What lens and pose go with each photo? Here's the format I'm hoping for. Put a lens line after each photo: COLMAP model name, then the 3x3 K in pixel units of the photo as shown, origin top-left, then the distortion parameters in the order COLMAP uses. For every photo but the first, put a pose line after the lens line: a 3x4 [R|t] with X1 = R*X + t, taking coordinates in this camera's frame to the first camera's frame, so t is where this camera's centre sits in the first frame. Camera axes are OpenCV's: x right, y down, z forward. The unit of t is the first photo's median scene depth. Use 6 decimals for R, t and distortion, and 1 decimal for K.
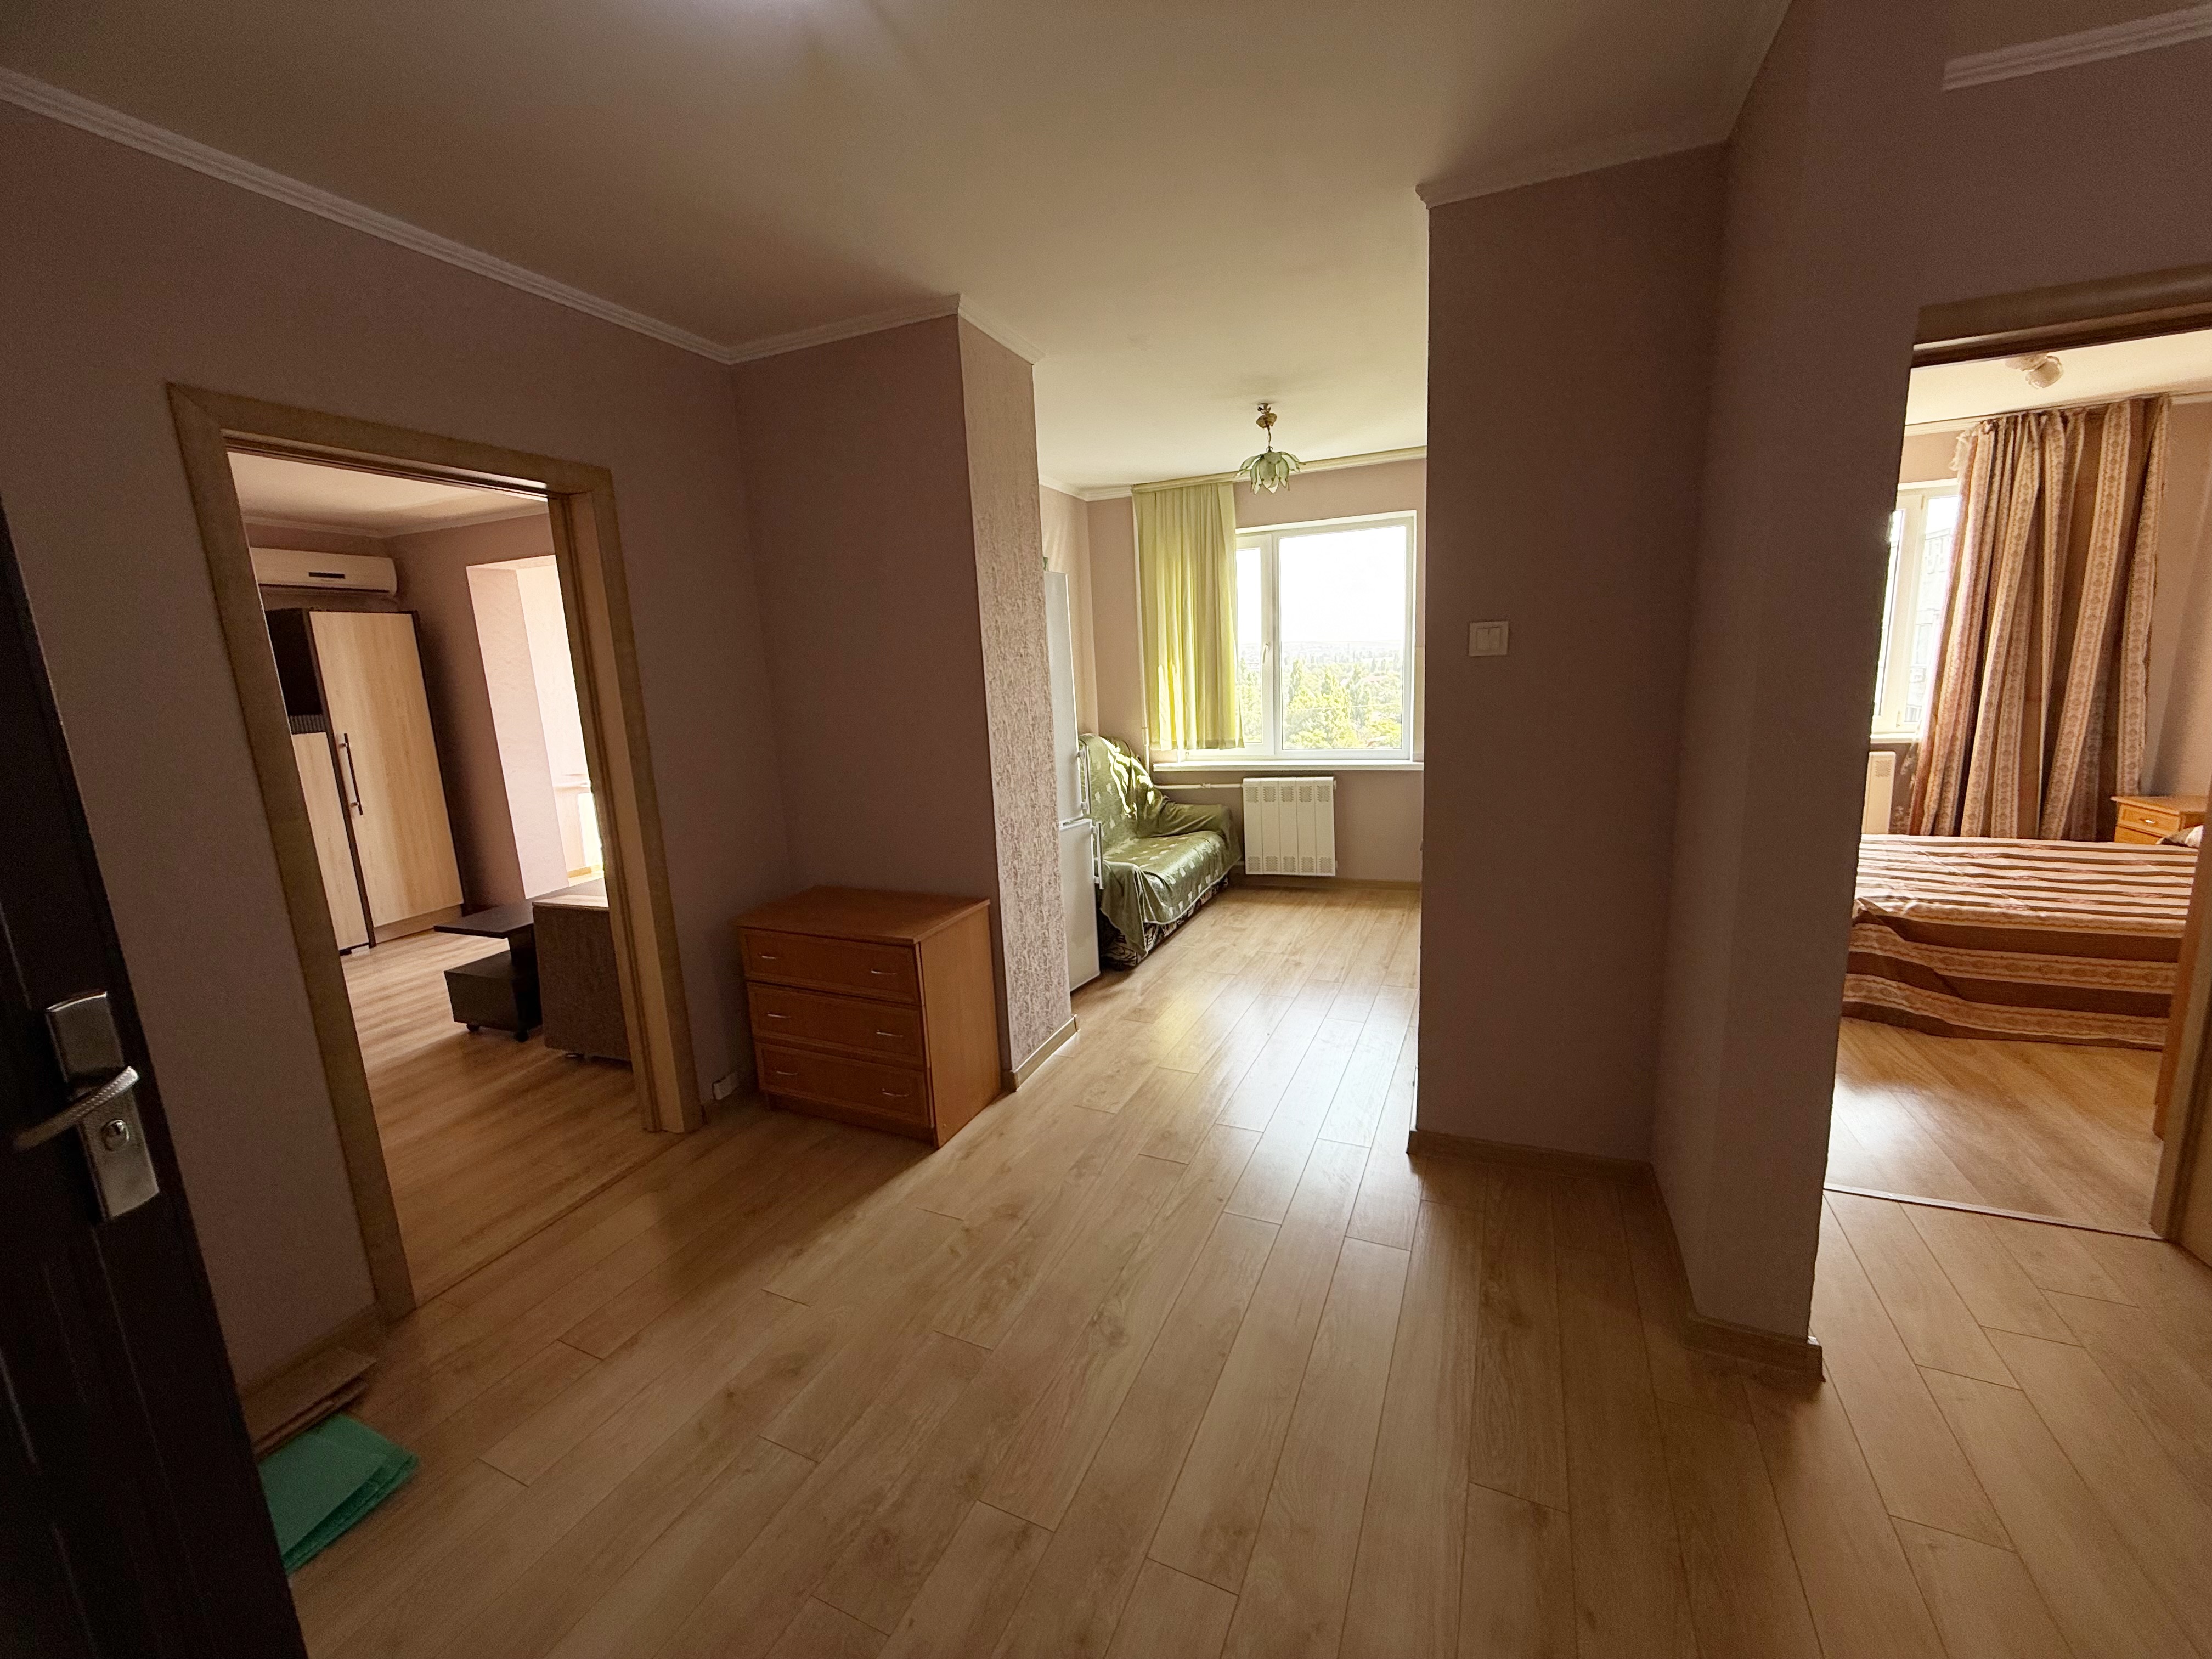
lens RADIAL K [[892.8, 0, 1109.3], [0, 892.8, 822.0], [0, 0, 1]] dist [0.008574, 0.000134]
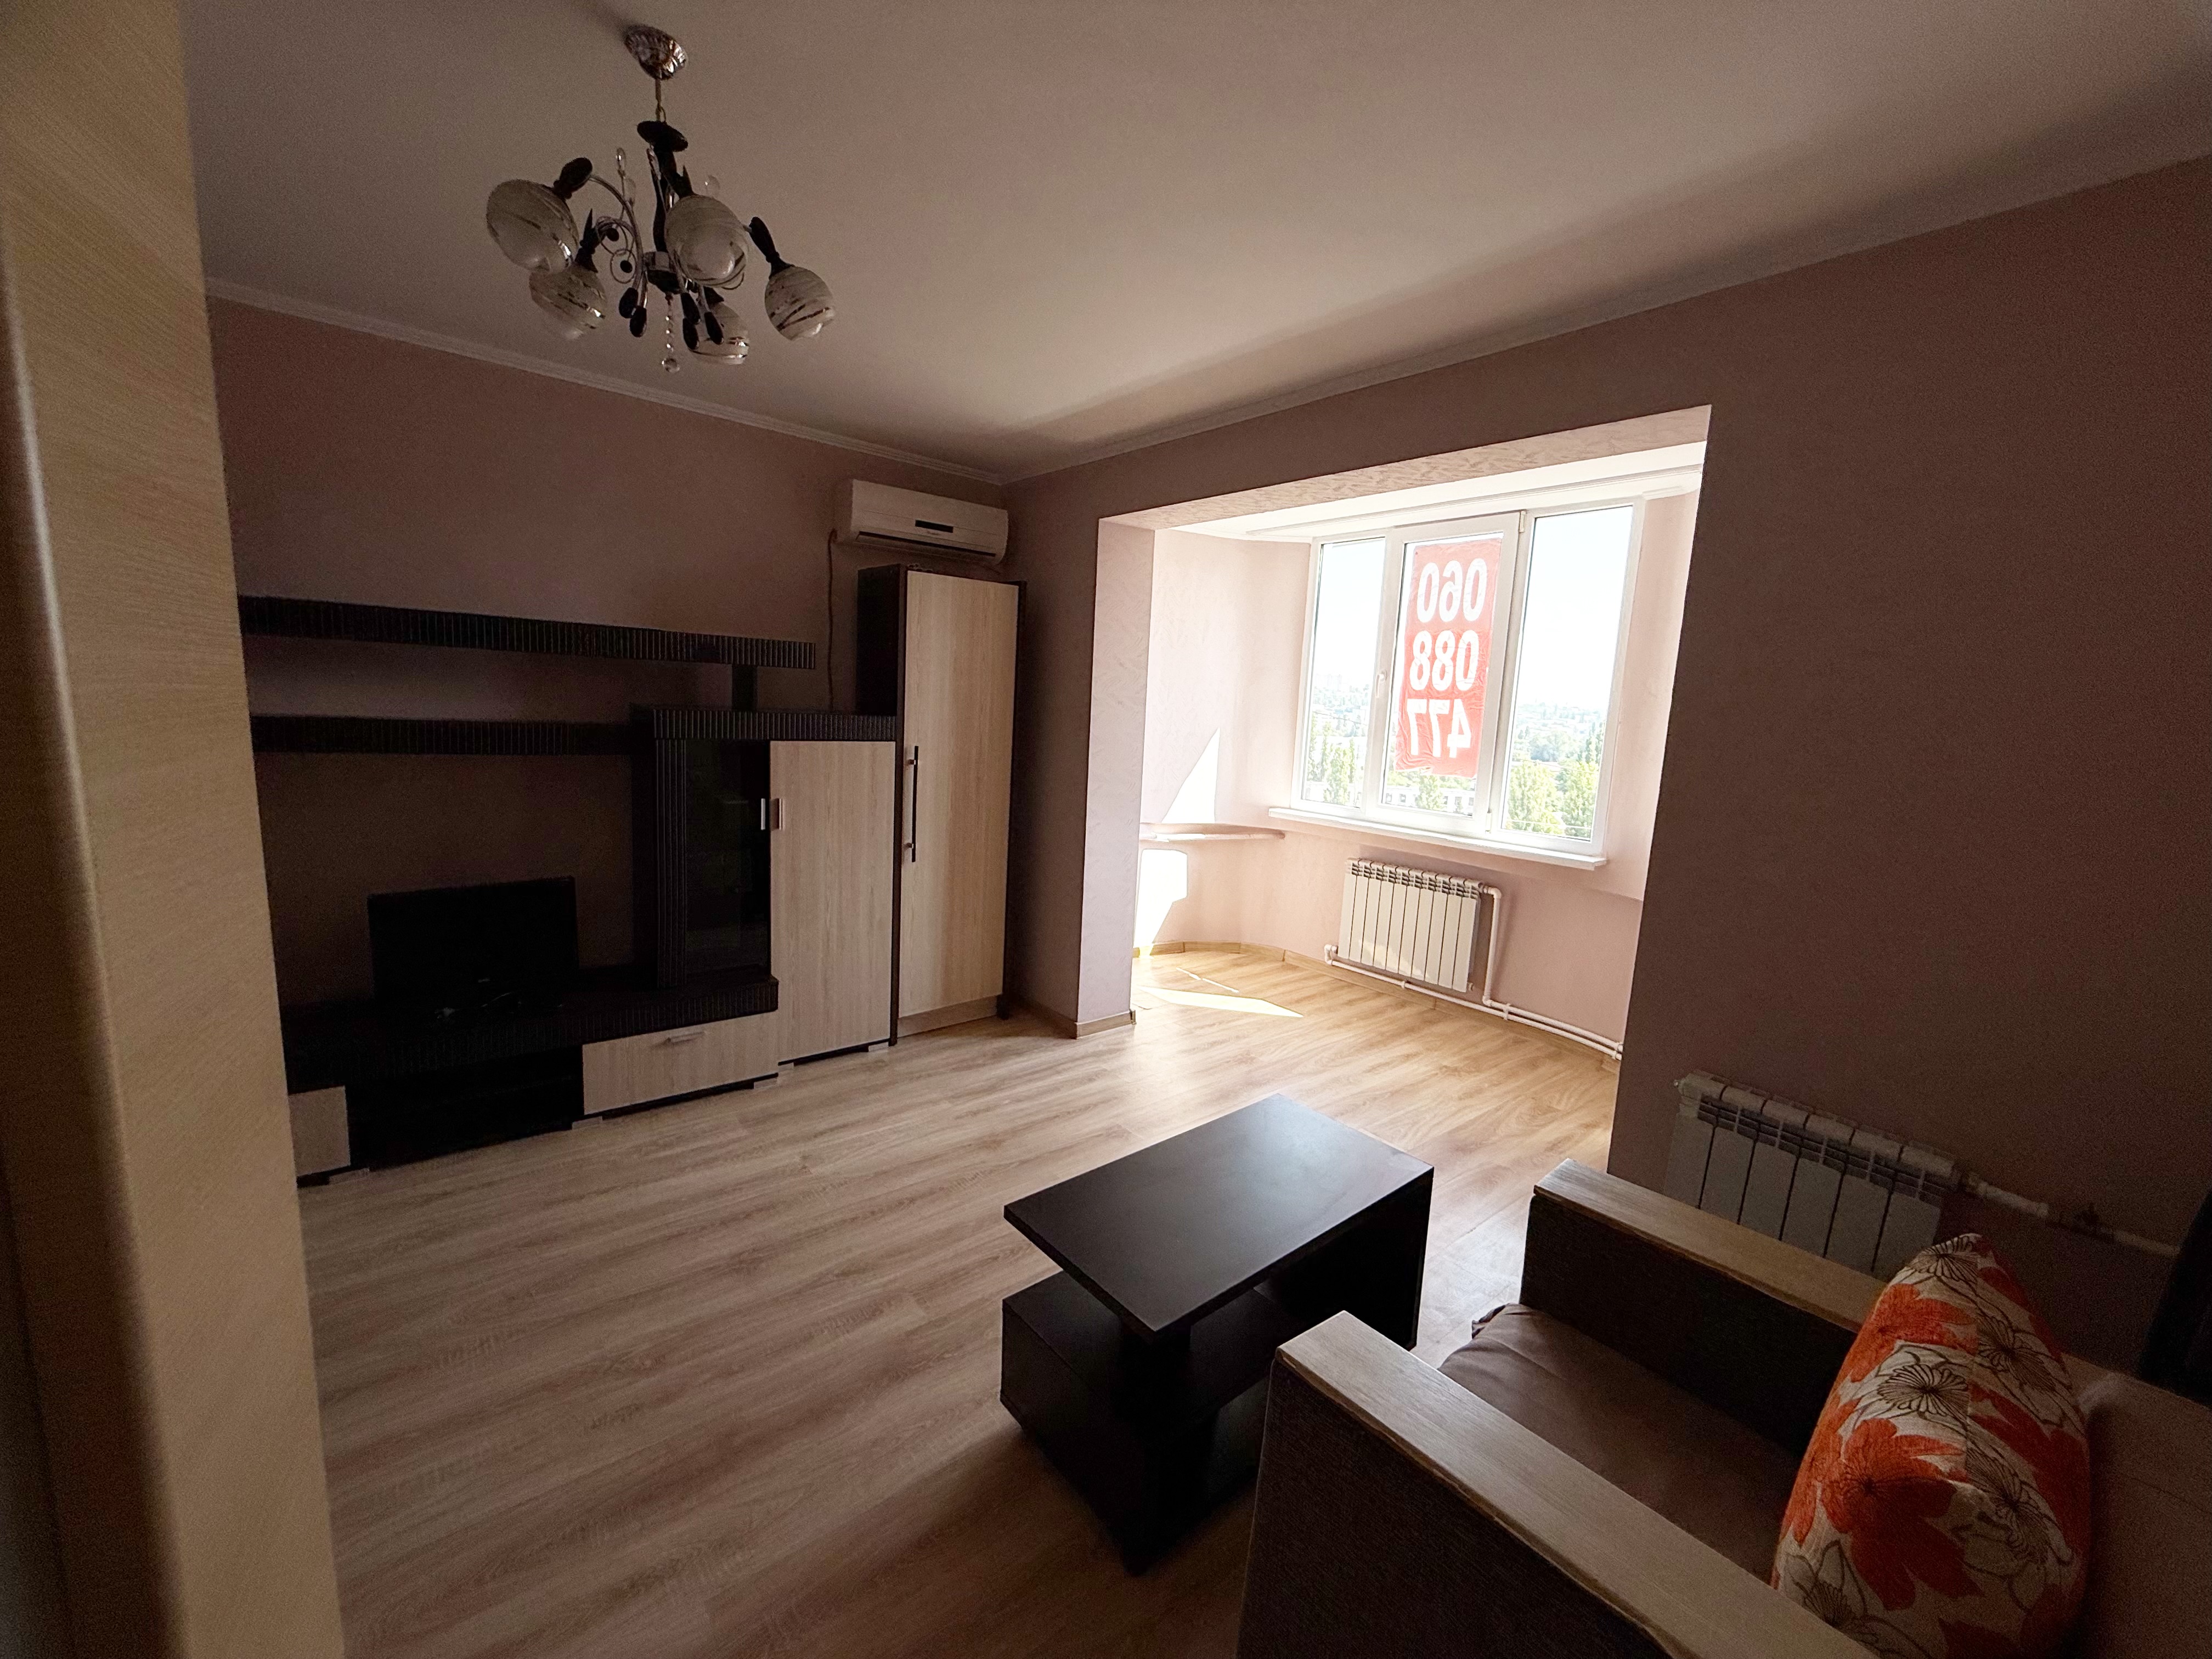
lens RADIAL K [[892.8, 0, 1107.6], [0, 892.8, 832.8], [0, 0, 1]] dist [0.008574, 0.000134]
pose [[0.879120, 0.160594, -0.448728, -0.383369], [-0.176108, 0.984344, 0.007264, -0.060268], [0.442869, 0.072638, 0.893639, 0.434646]]
